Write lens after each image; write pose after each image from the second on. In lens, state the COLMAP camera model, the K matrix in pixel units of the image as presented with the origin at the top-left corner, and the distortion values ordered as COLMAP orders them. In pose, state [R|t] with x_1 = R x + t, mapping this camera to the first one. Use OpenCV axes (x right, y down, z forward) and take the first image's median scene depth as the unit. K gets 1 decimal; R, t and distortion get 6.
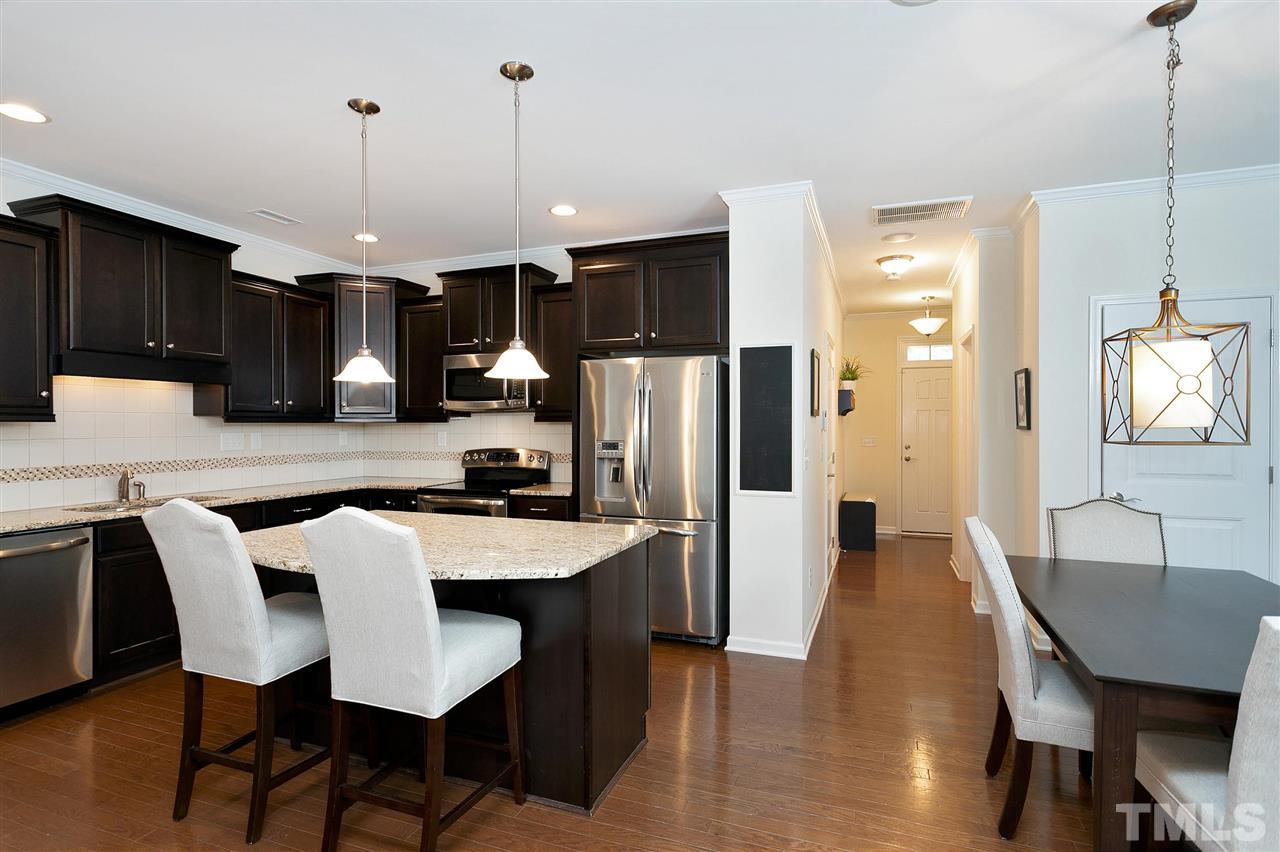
lens RADIAL K [[608.1, 0, 636.6], [0, 608.1, 425.8], [0, 0, 1]] dist [0.008447, 0.002335]
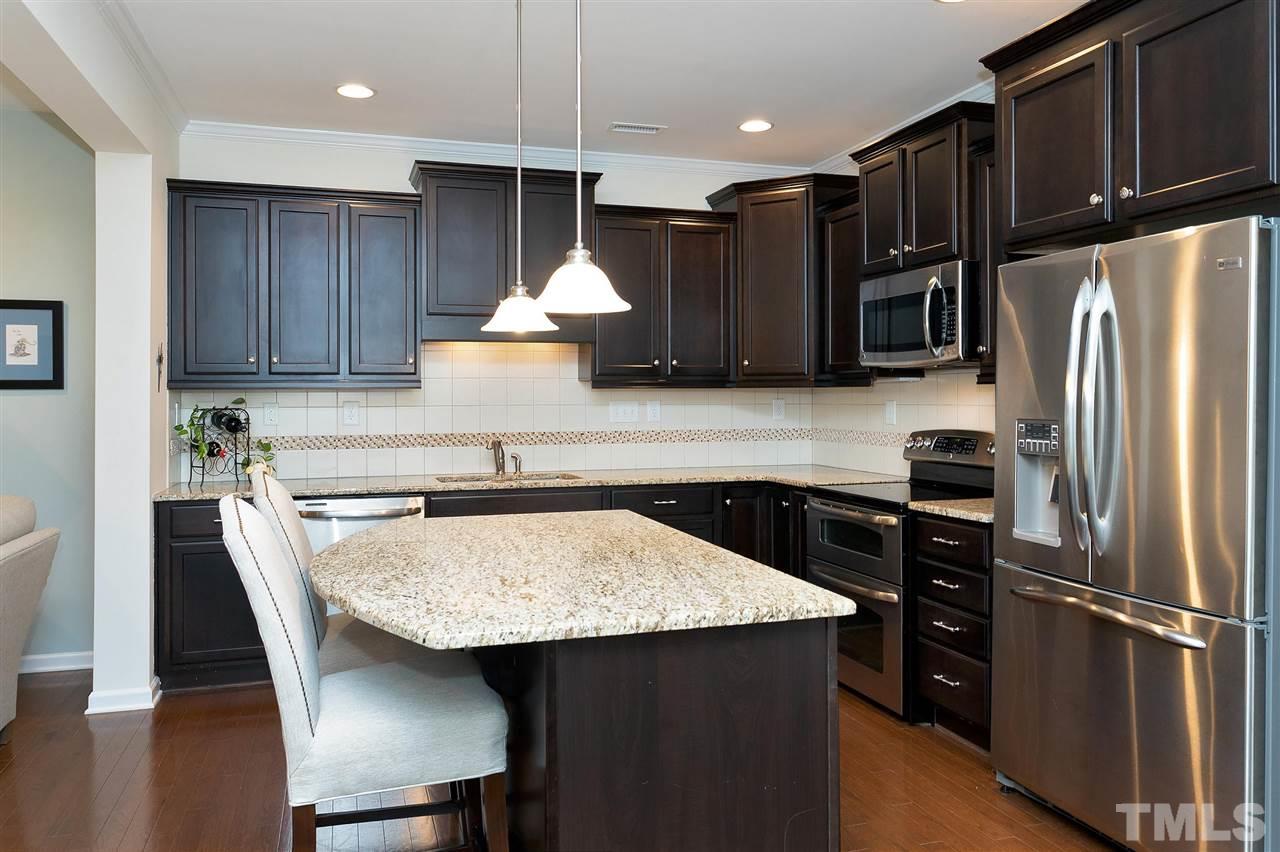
lens RADIAL K [[882.0, 0, 626.2], [0, 882.0, 392.1], [0, 0, 1]] dist [0.011141, 0.006175]
pose [[0.632967, -0.002908, -0.774173, 0.322413], [0.001653, 0.999996, -0.002405, 0.002840], [0.774177, 0.000242, 0.632969, 0.299151]]
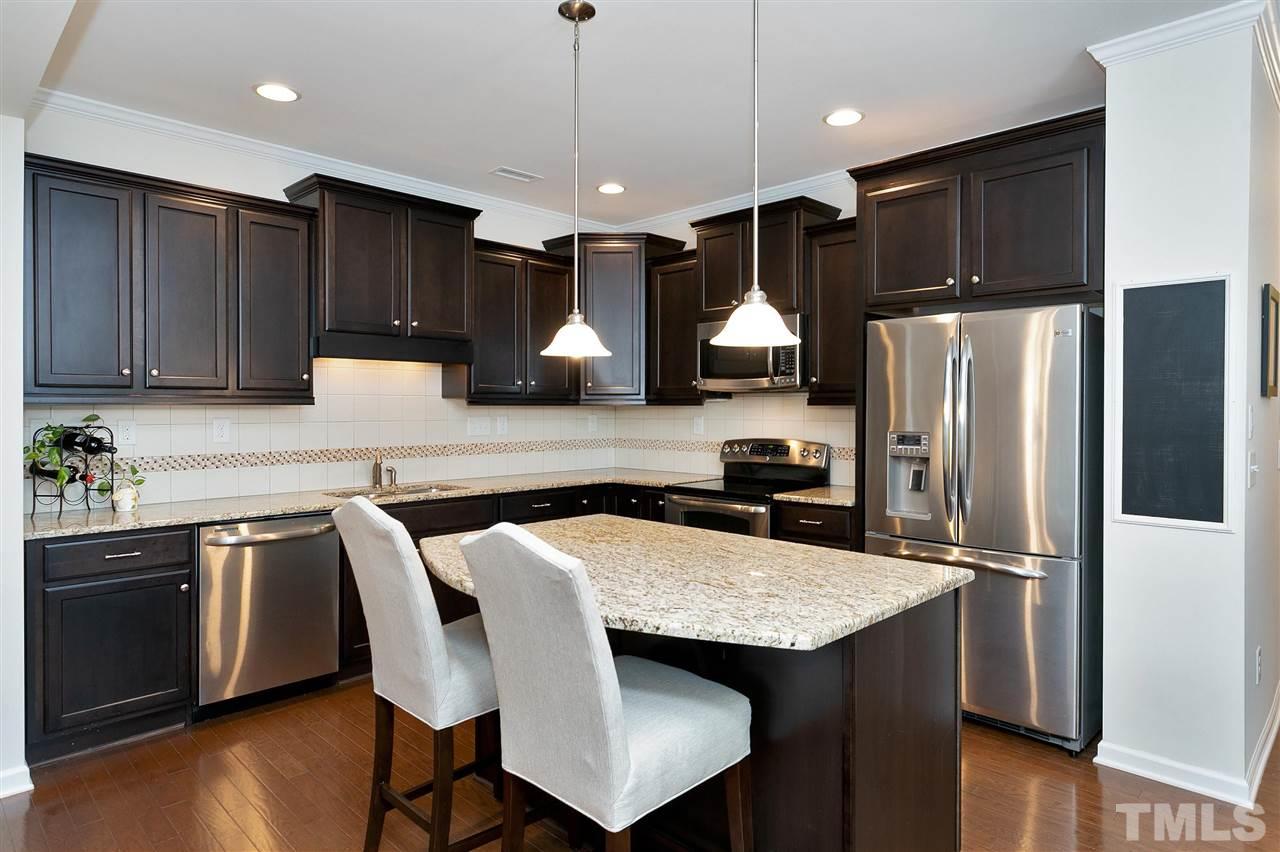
lens RADIAL K [[727.8, 0, 664.4], [0, 727.8, 410.0], [0, 0, 1]] dist [0.000829, 0.004581]
pose [[0.924081, 0.004507, -0.382169, 0.017988], [-0.003678, 0.999989, 0.002900, -0.003200], [0.382178, -0.001274, 0.924088, 0.114103]]
